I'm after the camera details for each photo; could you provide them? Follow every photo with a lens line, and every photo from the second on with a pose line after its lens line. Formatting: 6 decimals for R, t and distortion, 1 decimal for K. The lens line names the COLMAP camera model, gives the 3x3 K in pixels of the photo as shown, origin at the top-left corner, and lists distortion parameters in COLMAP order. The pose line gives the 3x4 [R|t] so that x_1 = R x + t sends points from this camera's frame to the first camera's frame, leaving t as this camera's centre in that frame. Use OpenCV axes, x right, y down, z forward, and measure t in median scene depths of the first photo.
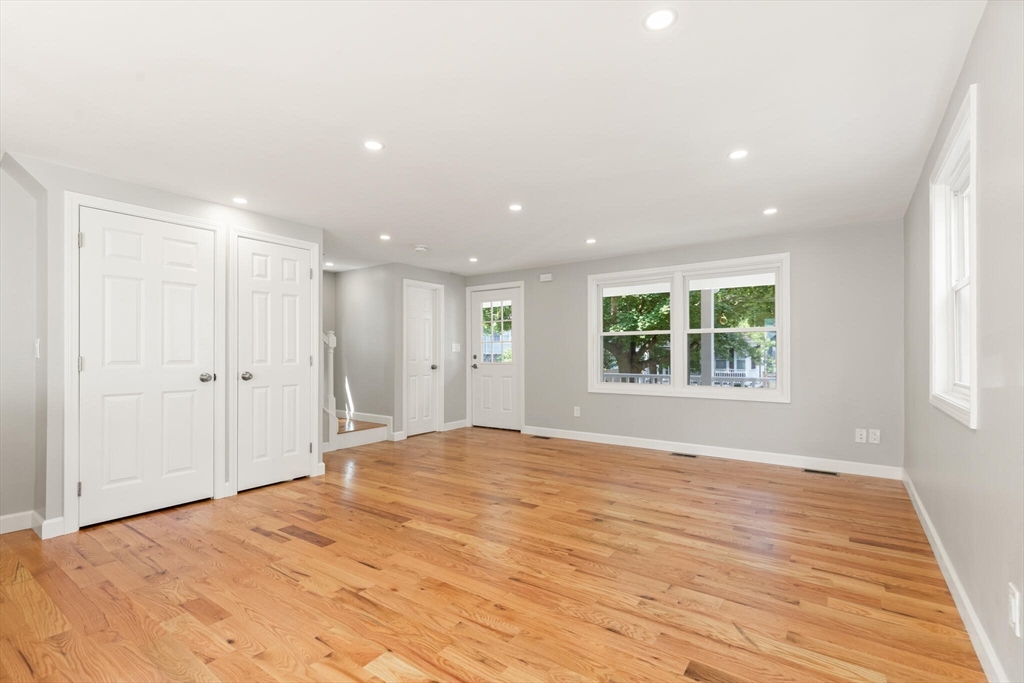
lens RADIAL K [[461.7, 0, 513.9], [0, 461.7, 351.3], [0, 0, 1]] dist [0.003446, 0.000195]
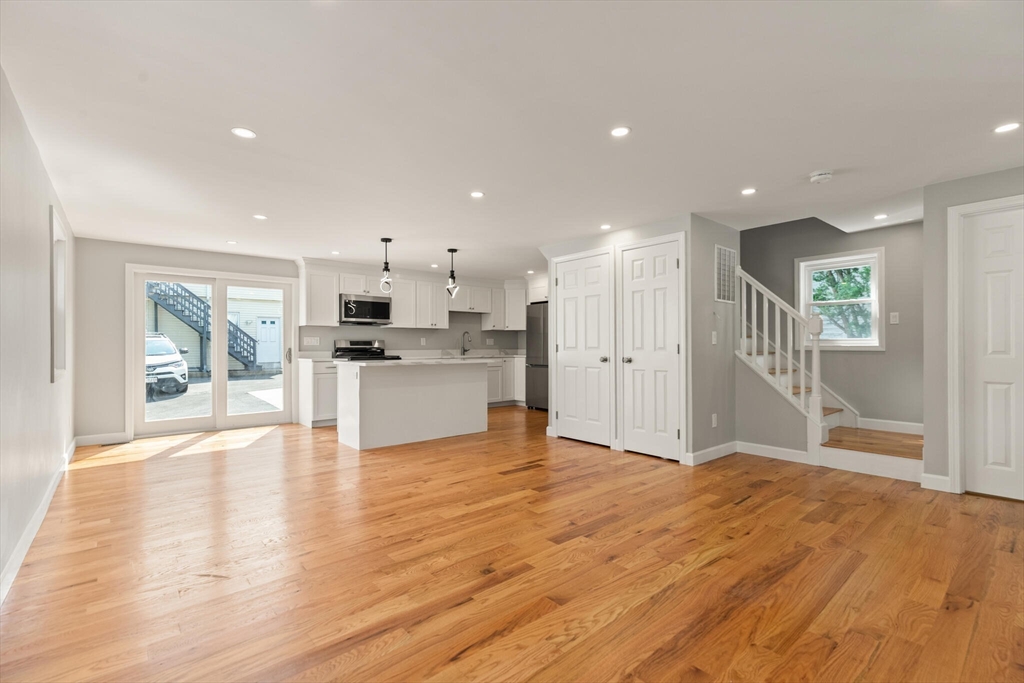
lens RADIAL K [[460.5, 0, 512.0], [0, 460.5, 341.5], [0, 0, 1]] dist [0.001356, 0.000119]
pose [[-0.238328, -0.004489, -0.971174, 0.778547], [0.008631, 0.999940, -0.006741, 0.008636], [0.971146, -0.009989, -0.238275, 1.077628]]
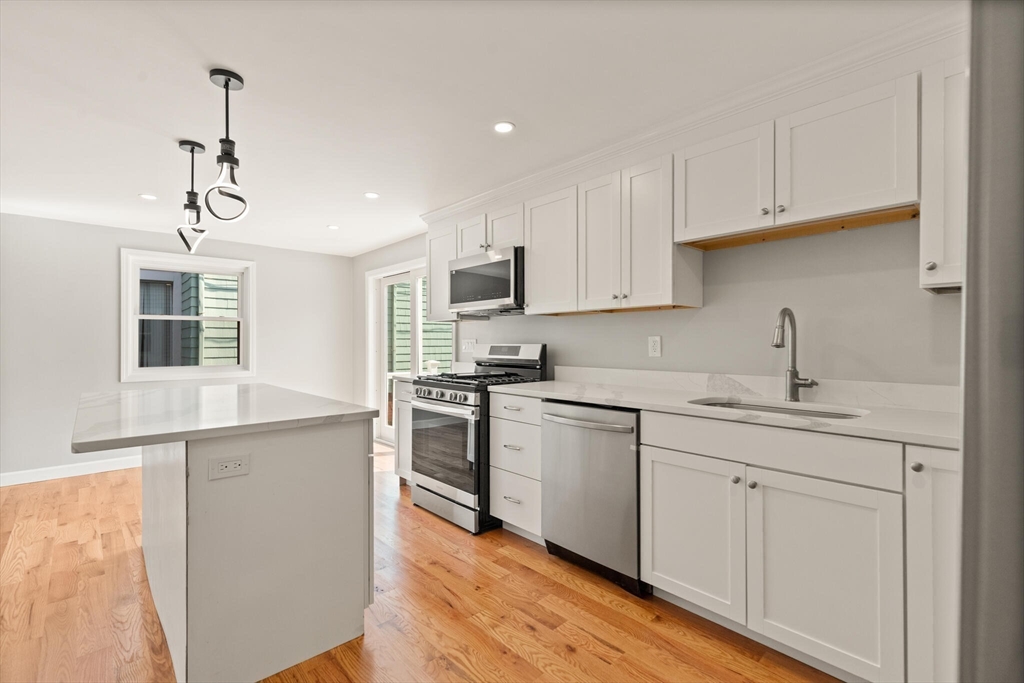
lens RADIAL K [[463.0, 0, 510.3], [0, 463.0, 345.4], [0, 0, 1]] dist [0.003699, 0.000374]
pose [[-0.977596, 0.007069, 0.210372, -1.241020], [0.007025, 0.999975, -0.000957, -0.014052], [-0.210374, 0.000543, -0.977621, 0.940658]]
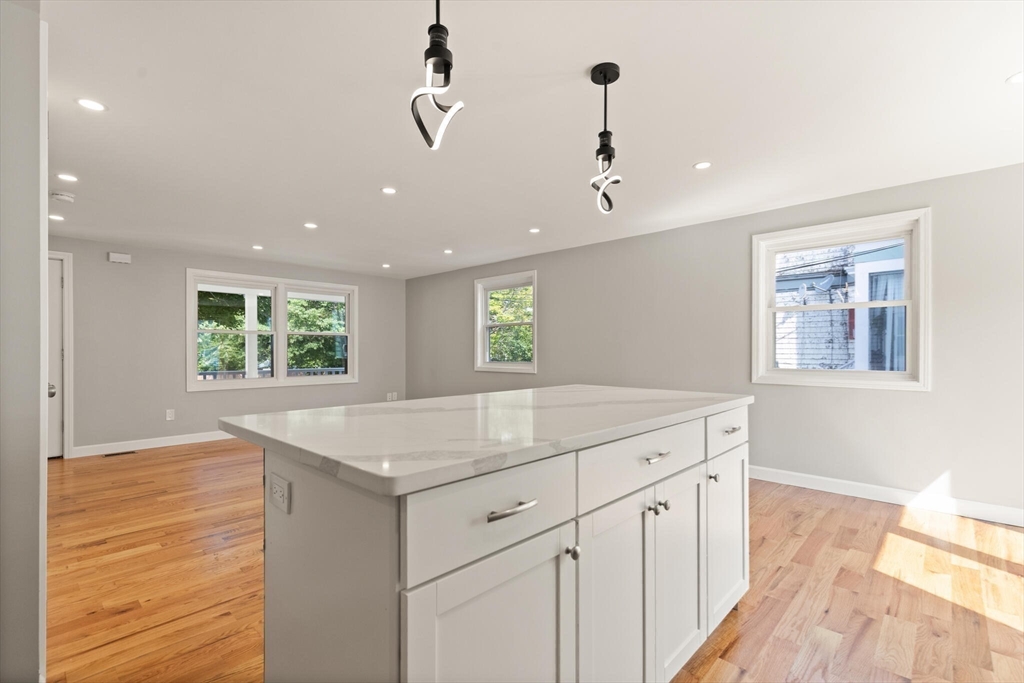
lens RADIAL K [[461.7, 0, 513.9], [0, 461.7, 351.3], [0, 0, 1]] dist [0.003446, 0.000195]
pose [[0.135513, 0.002349, 0.990773, -1.160598], [-0.005637, 0.999983, -0.001599, 0.005646], [-0.990760, -0.005368, 0.135524, 0.355461]]
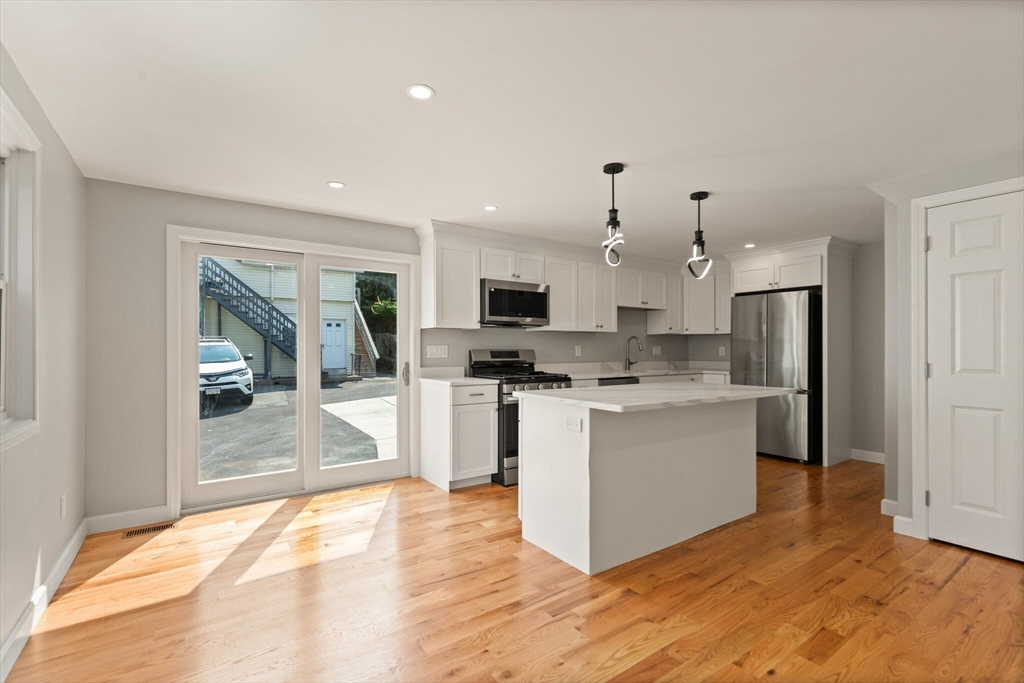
lens RADIAL K [[463.0, 0, 510.3], [0, 463.0, 345.4], [0, 0, 1]] dist [0.003699, 0.000374]
pose [[-0.333788, -0.002075, -0.942646, 0.242754], [0.006514, 0.999969, -0.004508, -0.023383], [0.942626, -0.007645, -0.333764, 0.421962]]
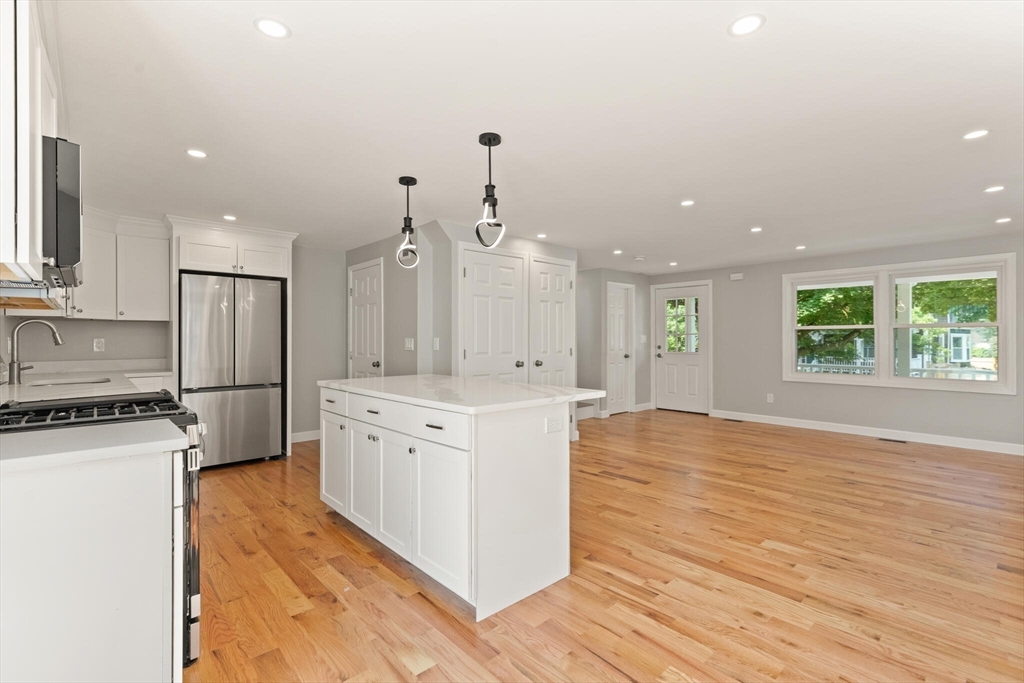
lens RADIAL K [[466.7, 0, 506.3], [0, 466.7, 338.4], [0, 0, 1]] dist [-0.000606, -0.000140]
pose [[0.975213, 0.002478, -0.221252, -0.397639], [-0.001523, 0.999989, 0.004488, -0.027483], [0.221261, -0.004039, 0.975206, -0.387942]]
